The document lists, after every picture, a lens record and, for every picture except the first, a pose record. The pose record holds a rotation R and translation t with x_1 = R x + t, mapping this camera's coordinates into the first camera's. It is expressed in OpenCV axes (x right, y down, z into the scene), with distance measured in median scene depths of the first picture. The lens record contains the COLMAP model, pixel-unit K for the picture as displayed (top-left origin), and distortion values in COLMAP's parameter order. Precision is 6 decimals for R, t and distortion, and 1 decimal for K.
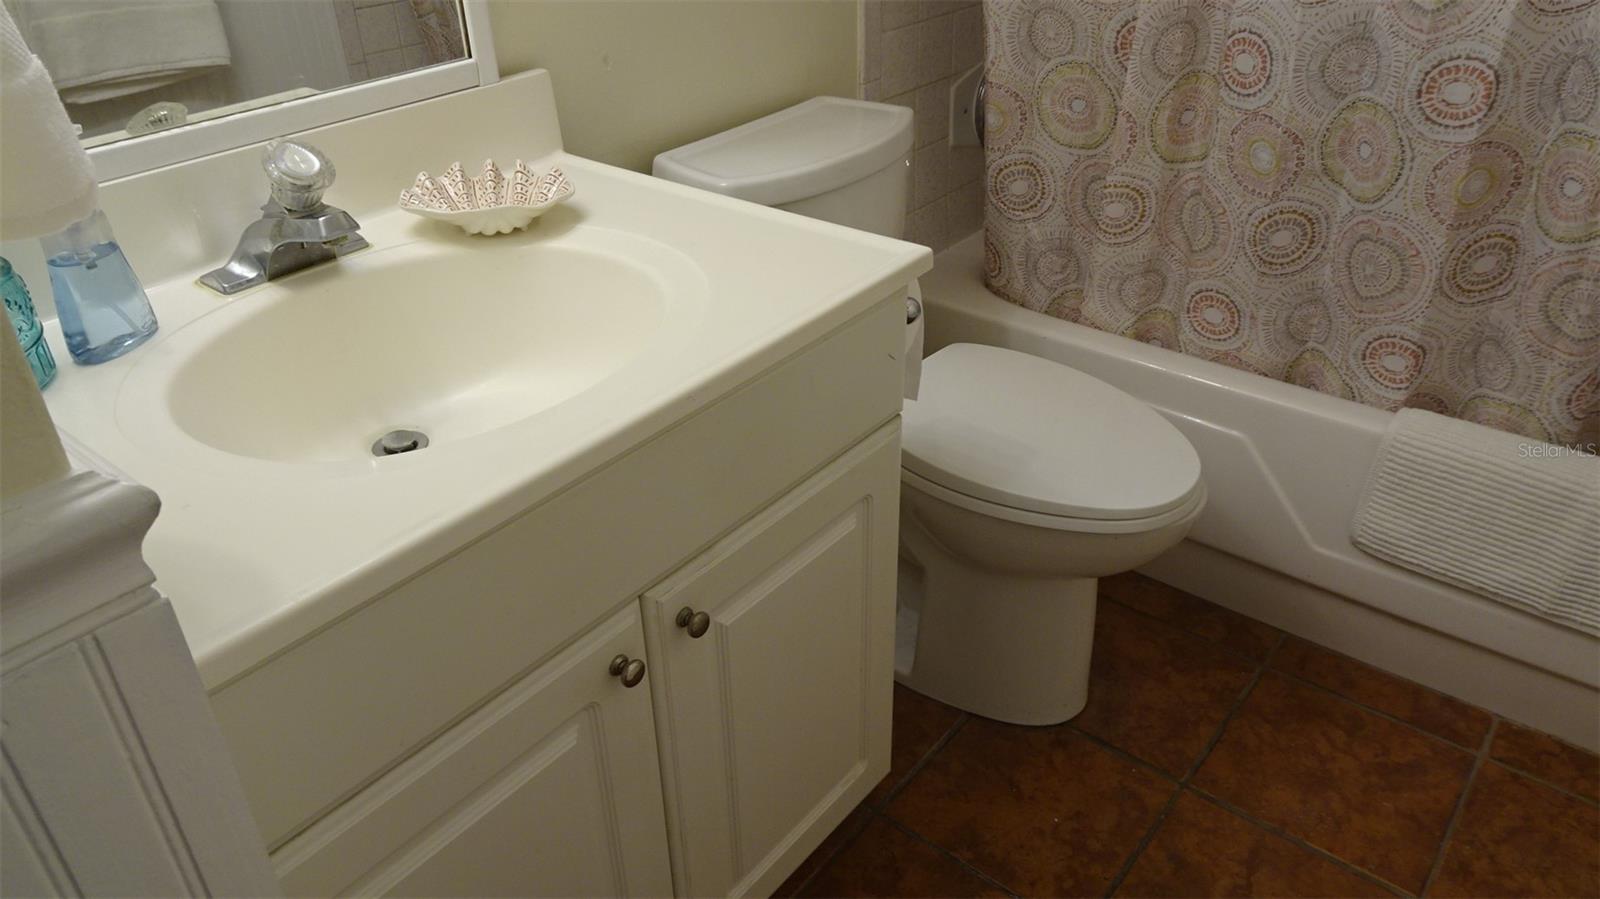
lens RADIAL K [[1146.9, 0, 805.0], [0, 1146.9, 445.7], [0, 0, 1]] dist [0.010272, 0.002253]
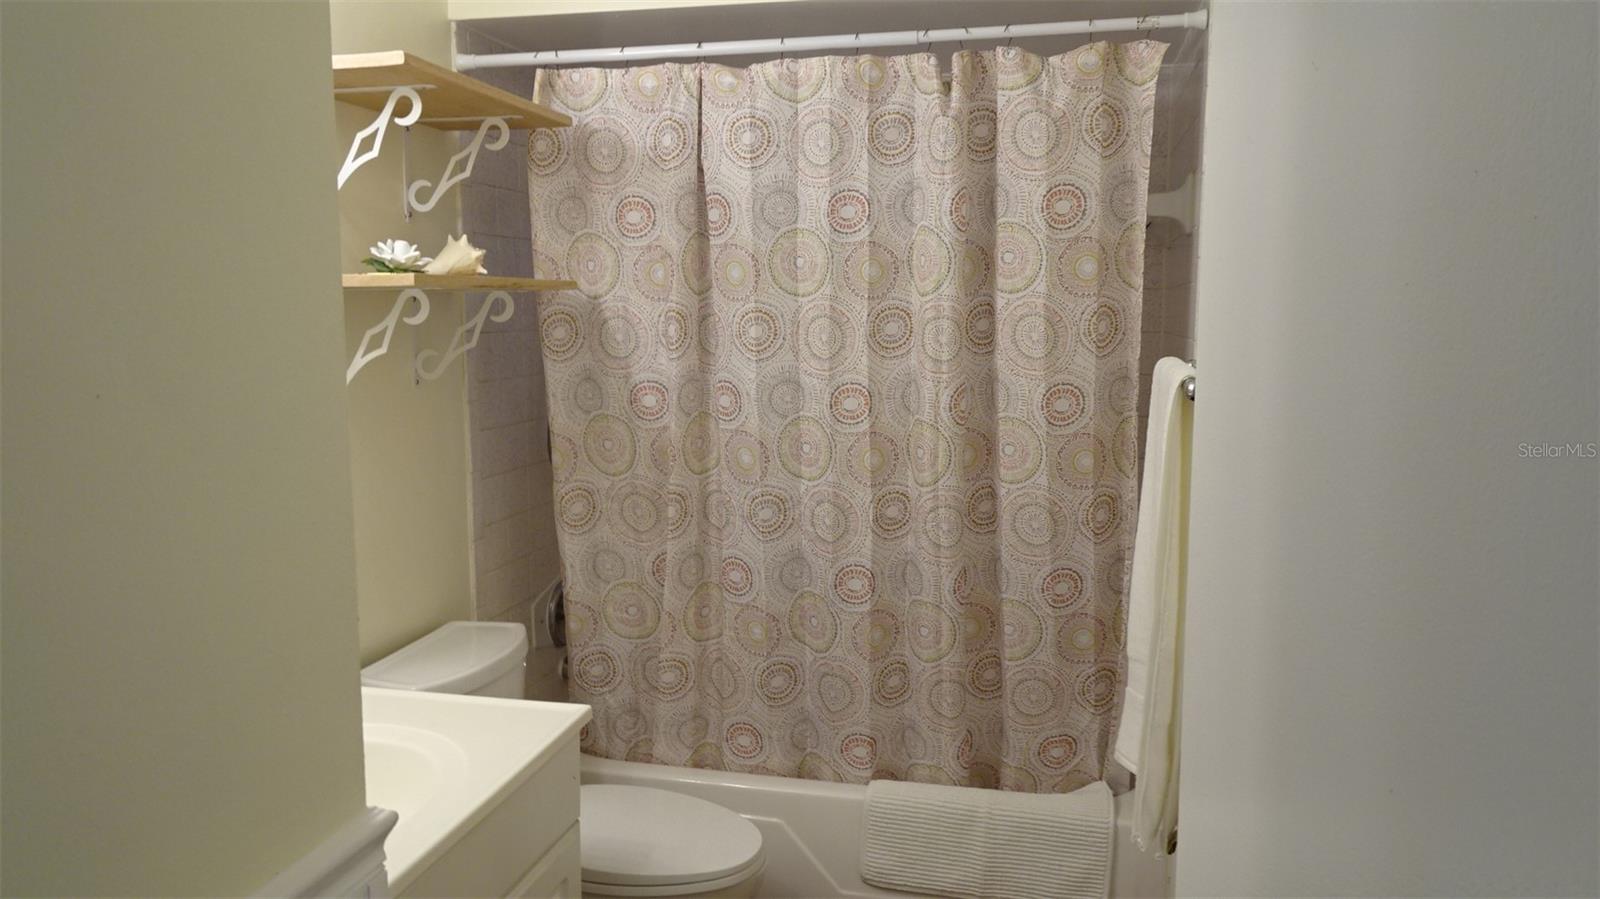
lens RADIAL K [[1146.9, 0, 801.3], [0, 1146.9, 451.2], [0, 0, 1]] dist [0.010272, 0.002253]
pose [[0.901034, -0.033651, 0.432441, -0.208860], [0.207306, 0.909154, -0.361197, 0.100106], [-0.381000, 0.415099, 0.826155, -0.405704]]
